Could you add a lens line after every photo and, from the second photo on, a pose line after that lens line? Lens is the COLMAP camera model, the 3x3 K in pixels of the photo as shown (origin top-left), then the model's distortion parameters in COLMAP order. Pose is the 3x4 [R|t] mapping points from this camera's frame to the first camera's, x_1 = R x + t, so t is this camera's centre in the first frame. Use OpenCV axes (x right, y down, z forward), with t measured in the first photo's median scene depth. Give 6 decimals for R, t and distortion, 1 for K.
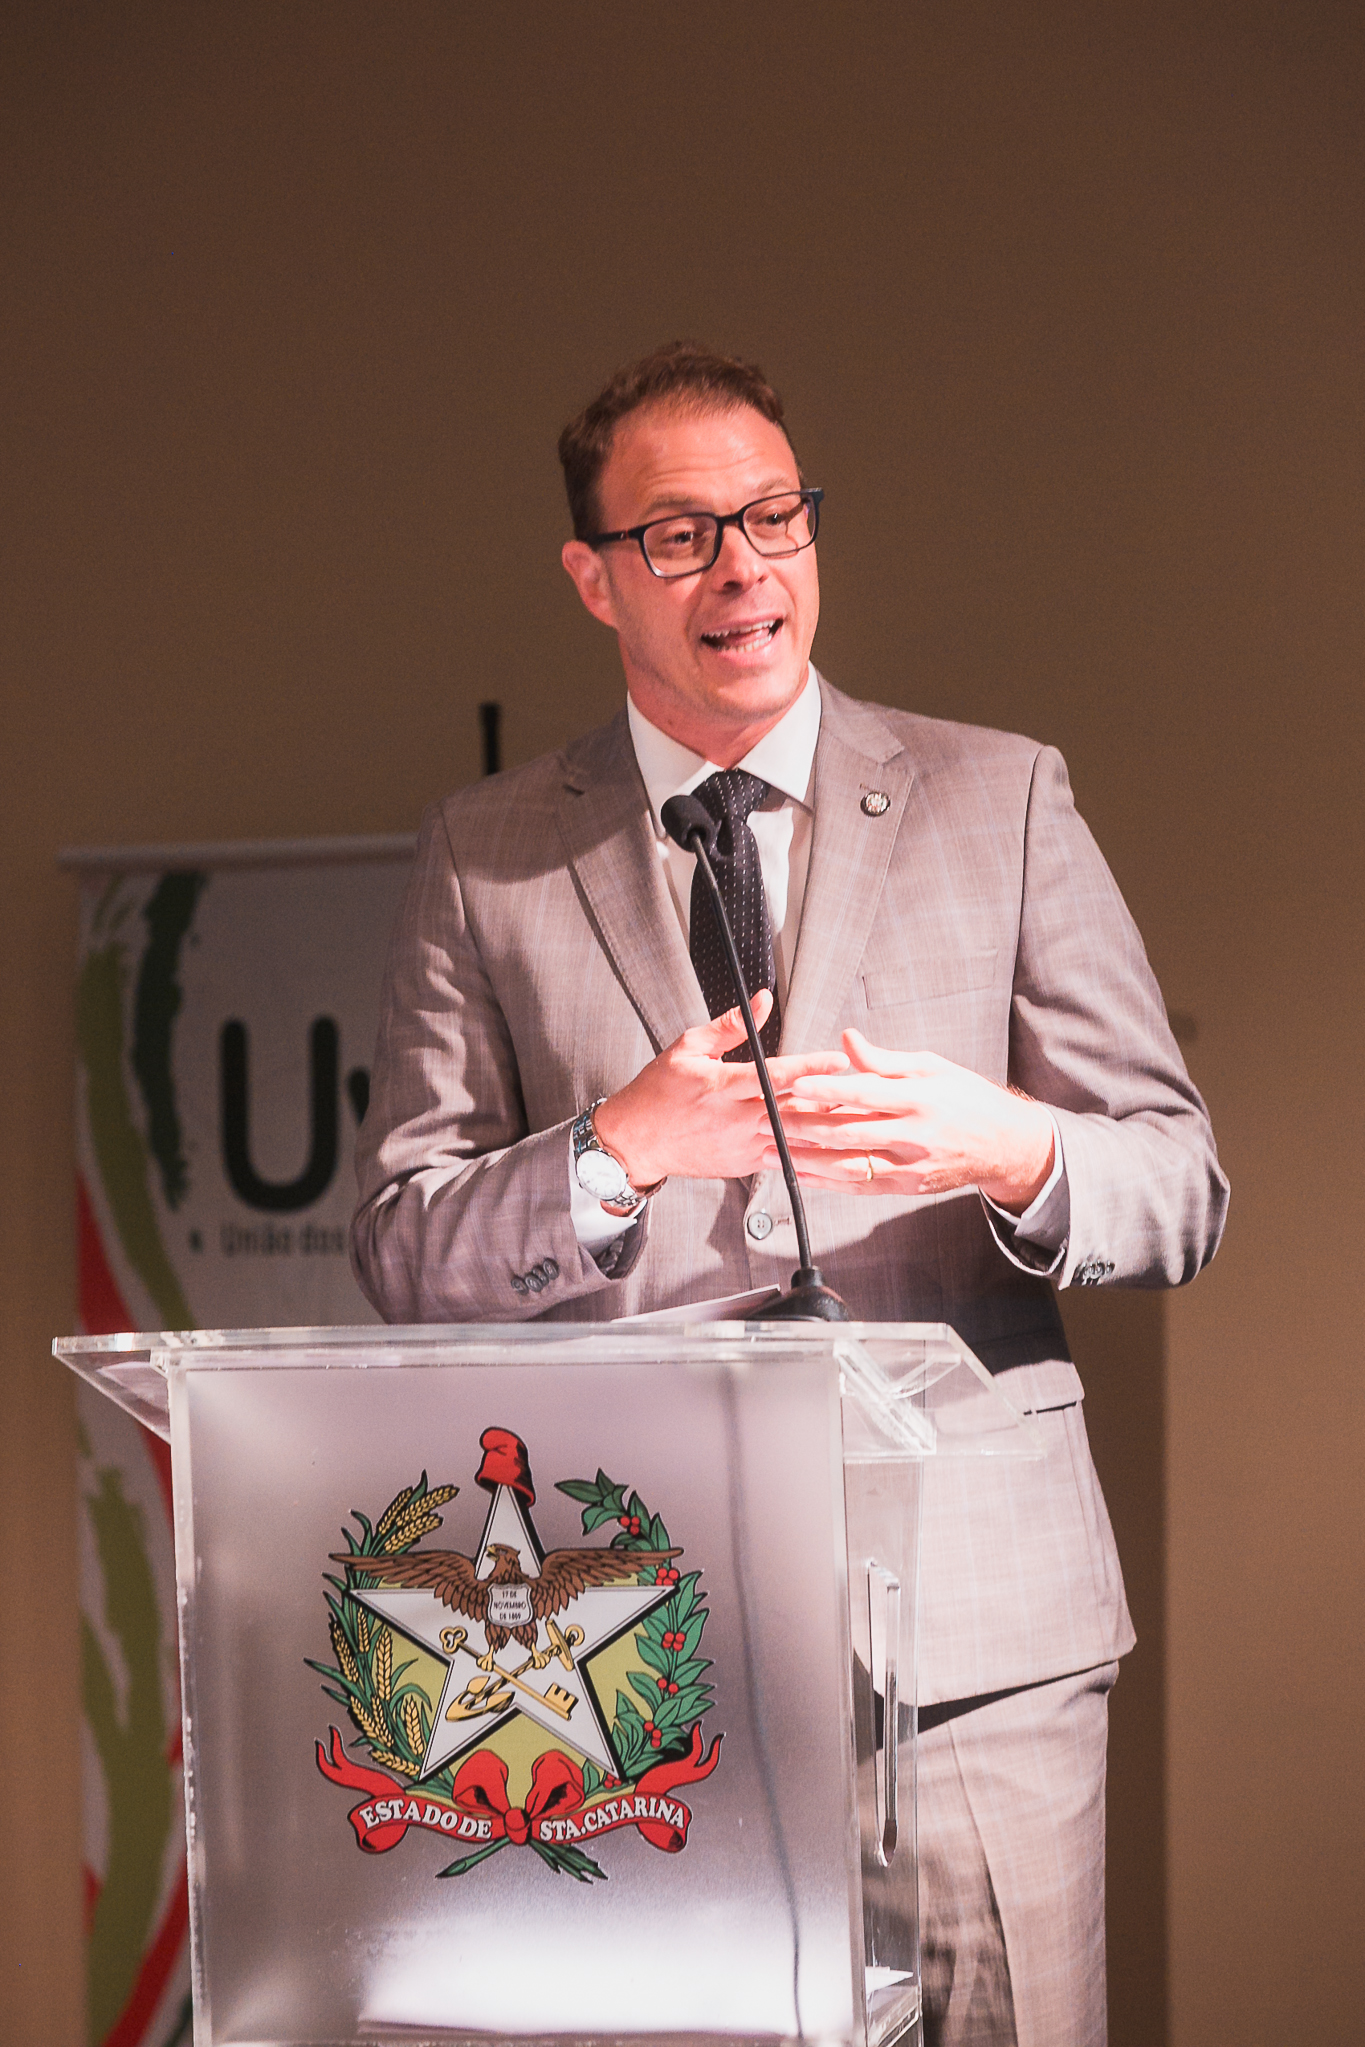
lens RADIAL K [[8917.1, 0, 629.5], [0, 8917.1, 983.7], [0, 0, 1]] dist [1.030934, 0.000000]
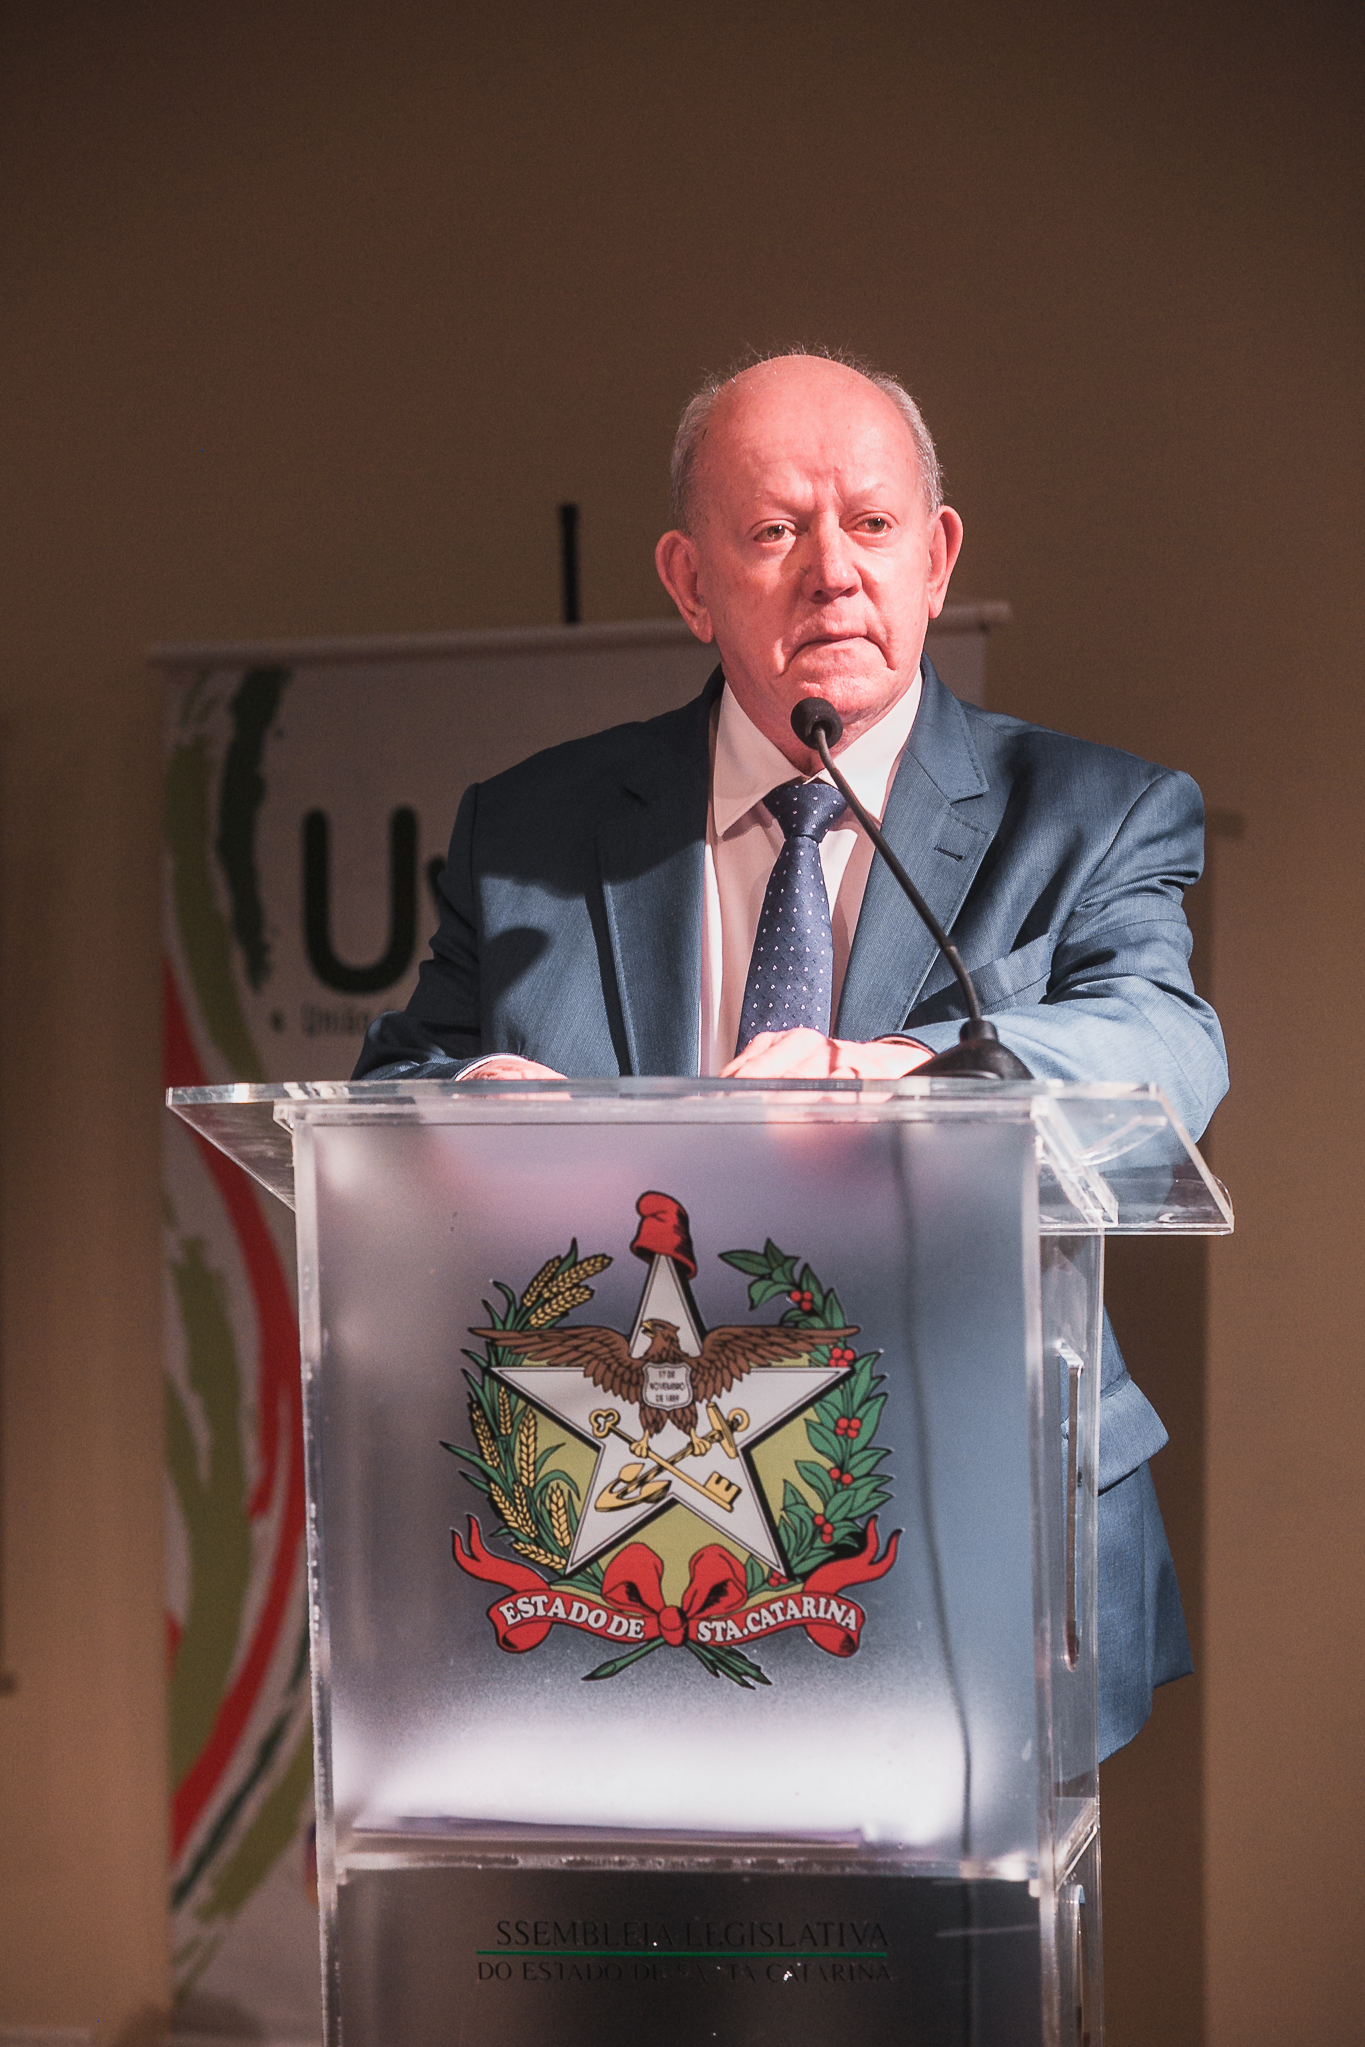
lens RADIAL K [[6679.6, 0, 684.2], [0, 6679.6, 1025.0], [0, 0, 1]] dist [0.479722, 0.000000]
pose [[0.999672, 0.011971, 0.022645, -0.027371], [-0.012422, 0.999726, 0.019845, 0.019135], [-0.022401, -0.020120, 0.999547, 0.320853]]
